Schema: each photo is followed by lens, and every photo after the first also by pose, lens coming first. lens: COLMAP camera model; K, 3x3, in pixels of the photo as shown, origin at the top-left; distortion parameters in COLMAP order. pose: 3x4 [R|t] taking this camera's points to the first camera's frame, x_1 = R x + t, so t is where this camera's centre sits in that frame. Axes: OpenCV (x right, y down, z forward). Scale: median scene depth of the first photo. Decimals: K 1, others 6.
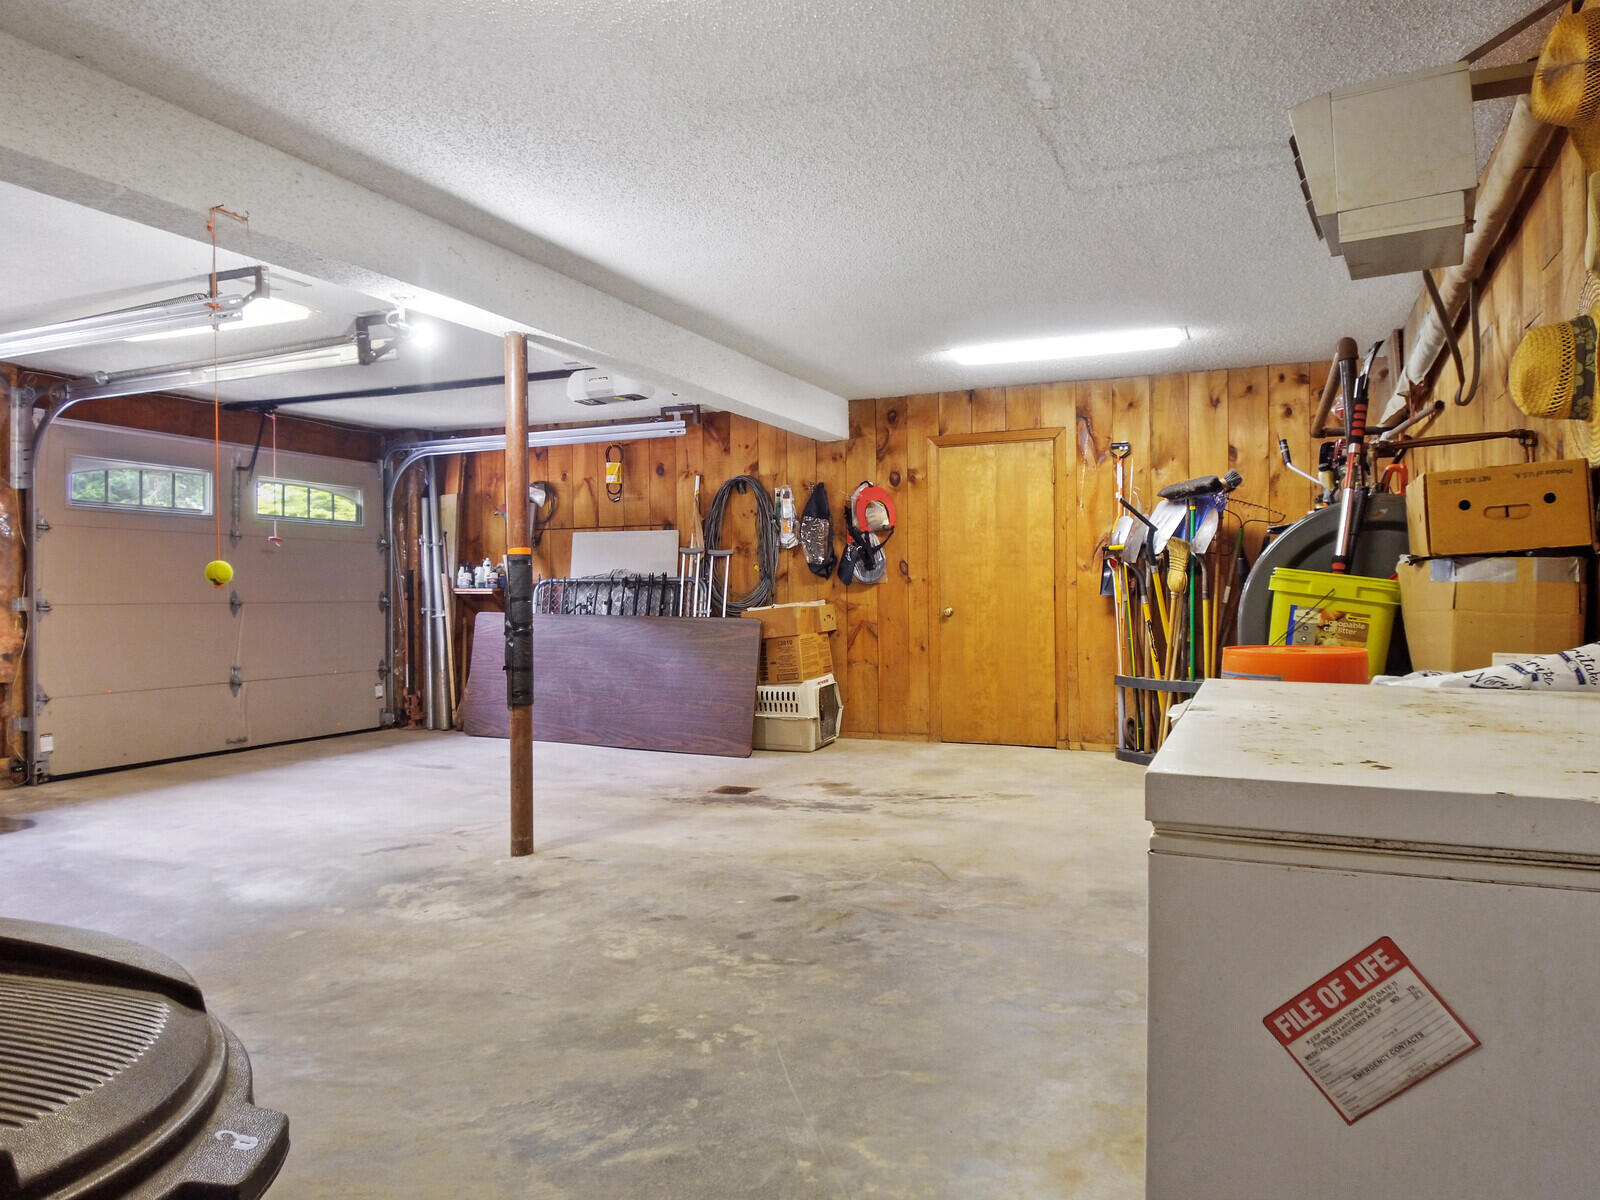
lens RADIAL K [[1148.9, 0, 794.5], [0, 1148.9, 581.3], [0, 0, 1]] dist [0.058262, -0.086075]
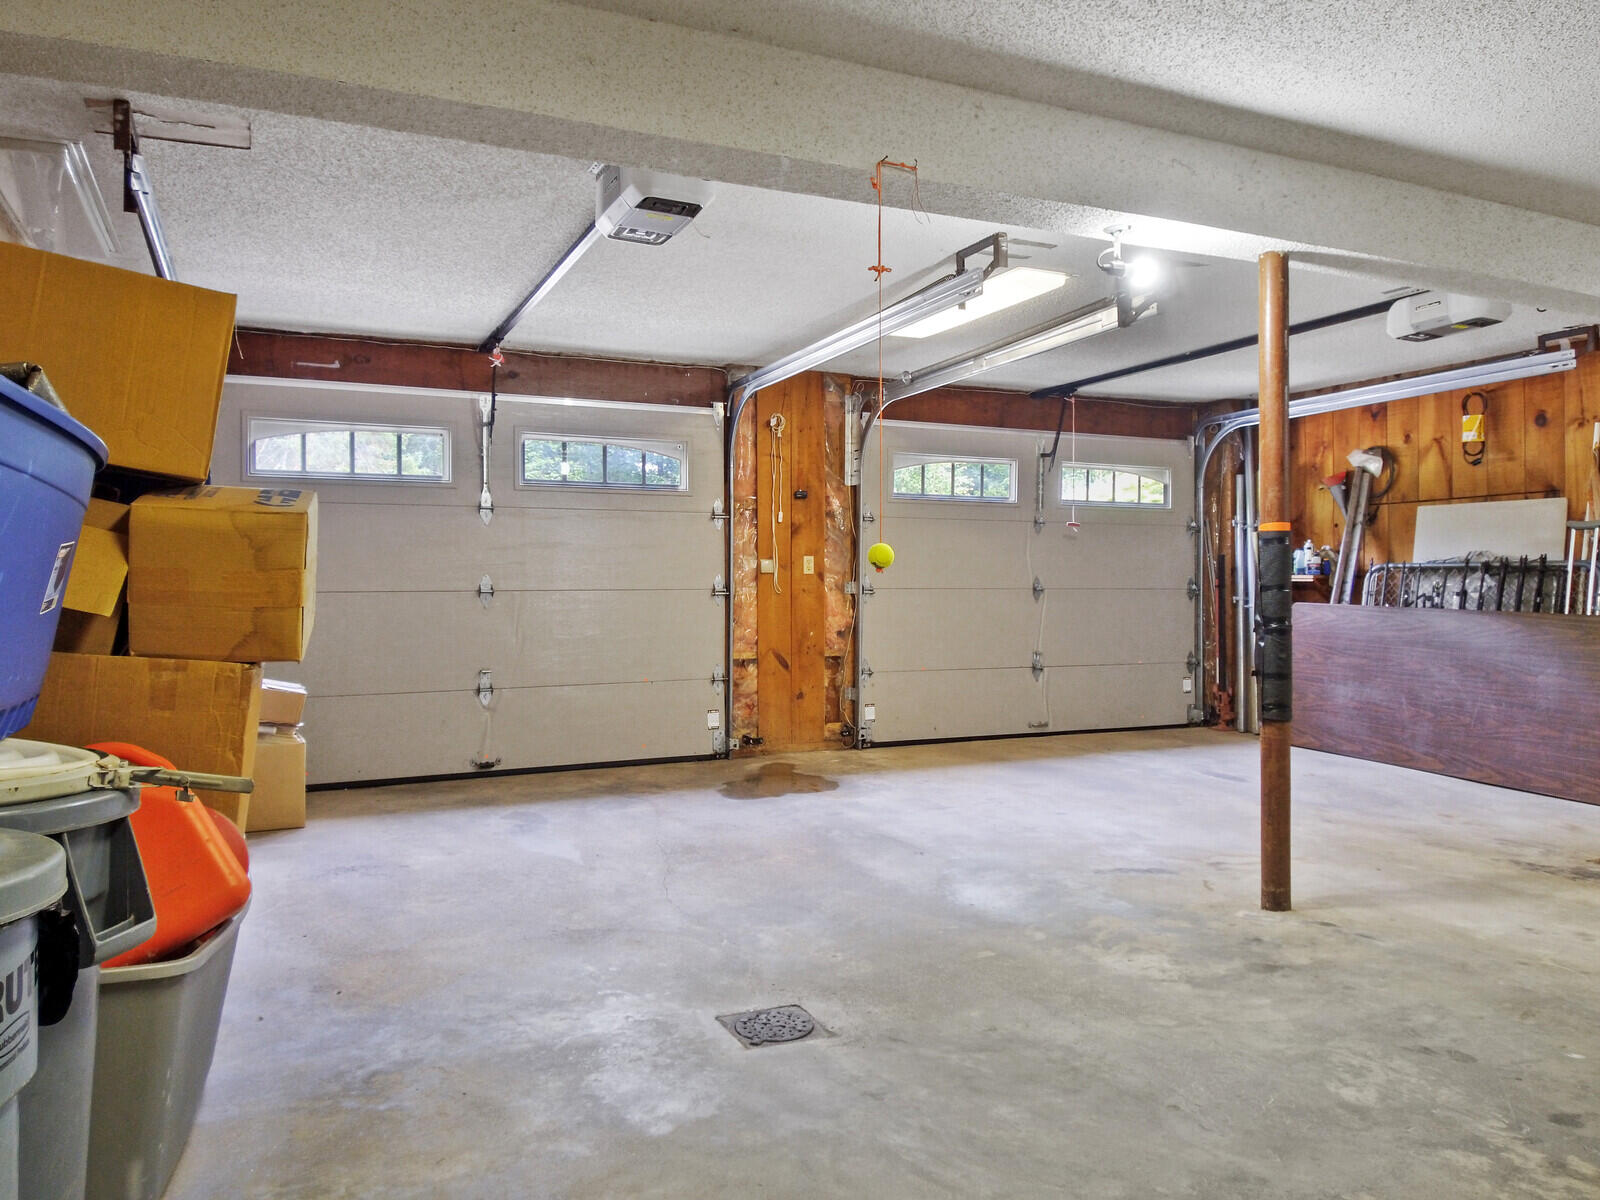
lens RADIAL K [[1148.9, 0, 794.5], [0, 1148.9, 581.3], [0, 0, 1]] dist [0.058262, -0.086075]
pose [[0.744757, 0.006843, -0.667301, 0.035208], [0.000545, 0.999941, 0.010863, 0.001607], [0.667336, -0.008453, 0.744709, 0.135098]]
